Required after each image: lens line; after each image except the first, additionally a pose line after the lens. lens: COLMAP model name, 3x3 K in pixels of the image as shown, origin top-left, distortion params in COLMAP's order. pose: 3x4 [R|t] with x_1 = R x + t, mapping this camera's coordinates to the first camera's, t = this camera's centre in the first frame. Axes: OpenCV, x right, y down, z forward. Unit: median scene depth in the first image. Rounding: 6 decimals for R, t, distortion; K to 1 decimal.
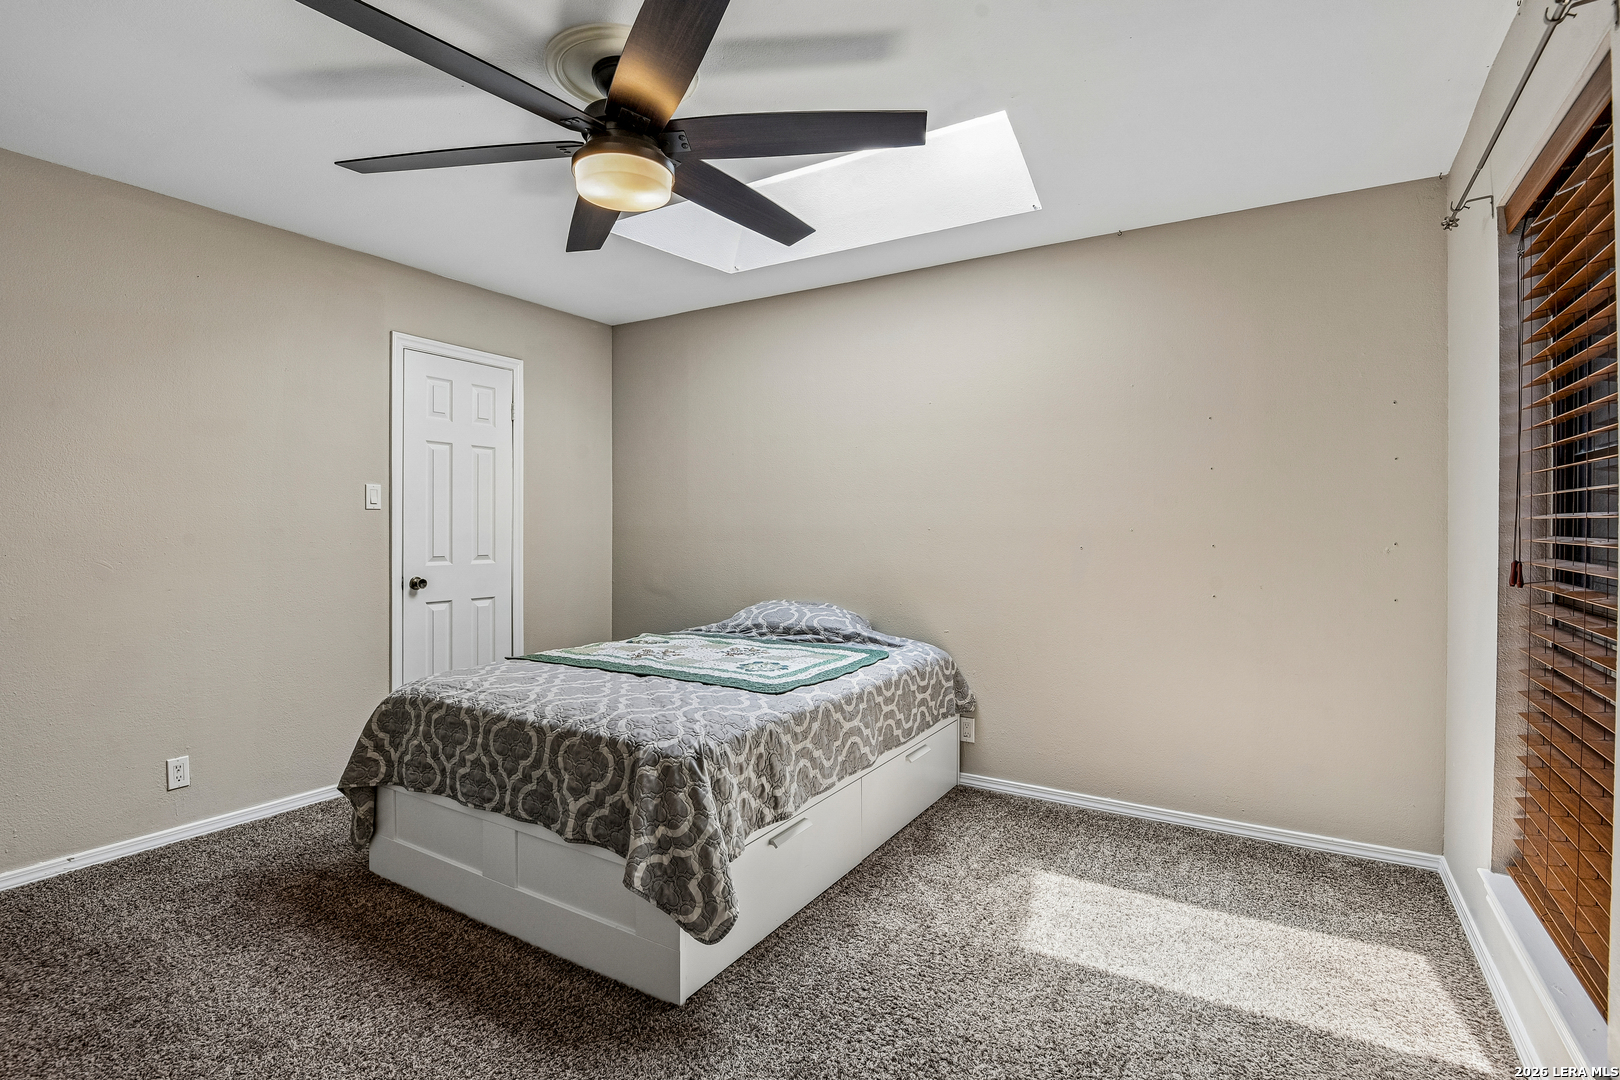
lens RADIAL K [[783.1, 0, 806.5], [0, 783.1, 534.2], [0, 0, 1]] dist [-0.000430, -0.000154]
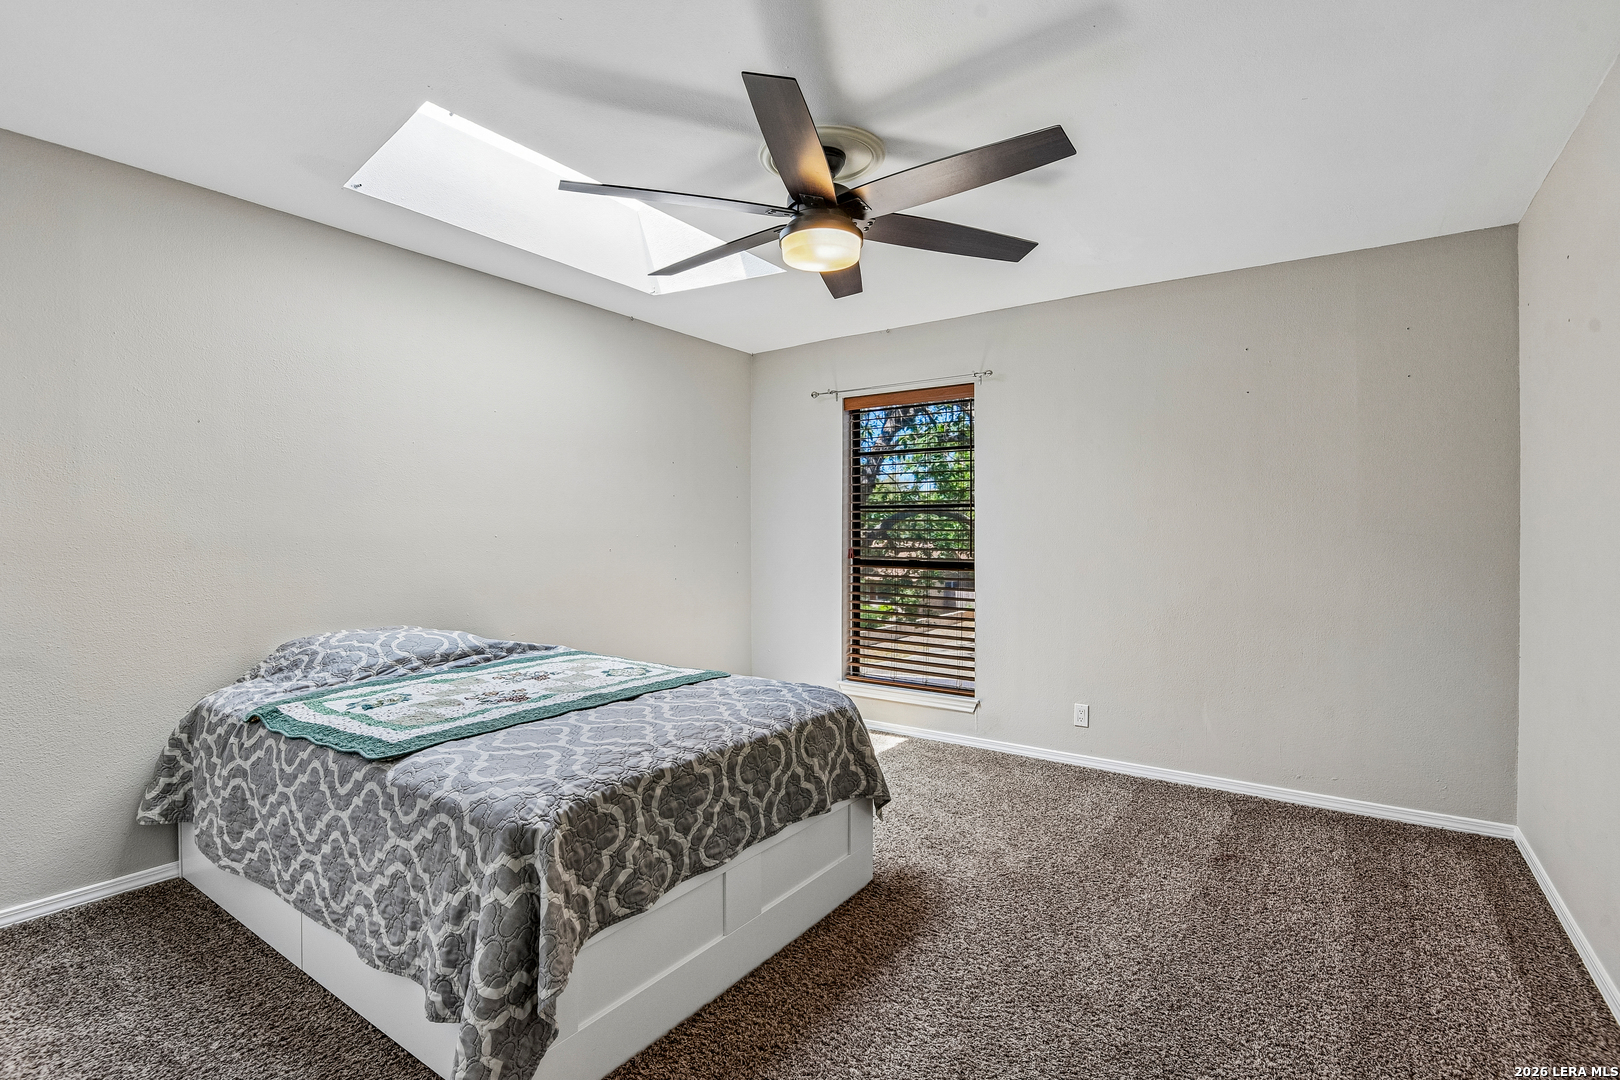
lens RADIAL K [[770.5, 0, 804.7], [0, 770.5, 541.0], [0, 0, 1]] dist [0.002668, 0.000333]
pose [[0.046087, -0.014196, 0.998837, -1.090792], [0.006981, 0.999879, 0.013889, -0.014973], [-0.998913, 0.006333, 0.046180, 0.749374]]
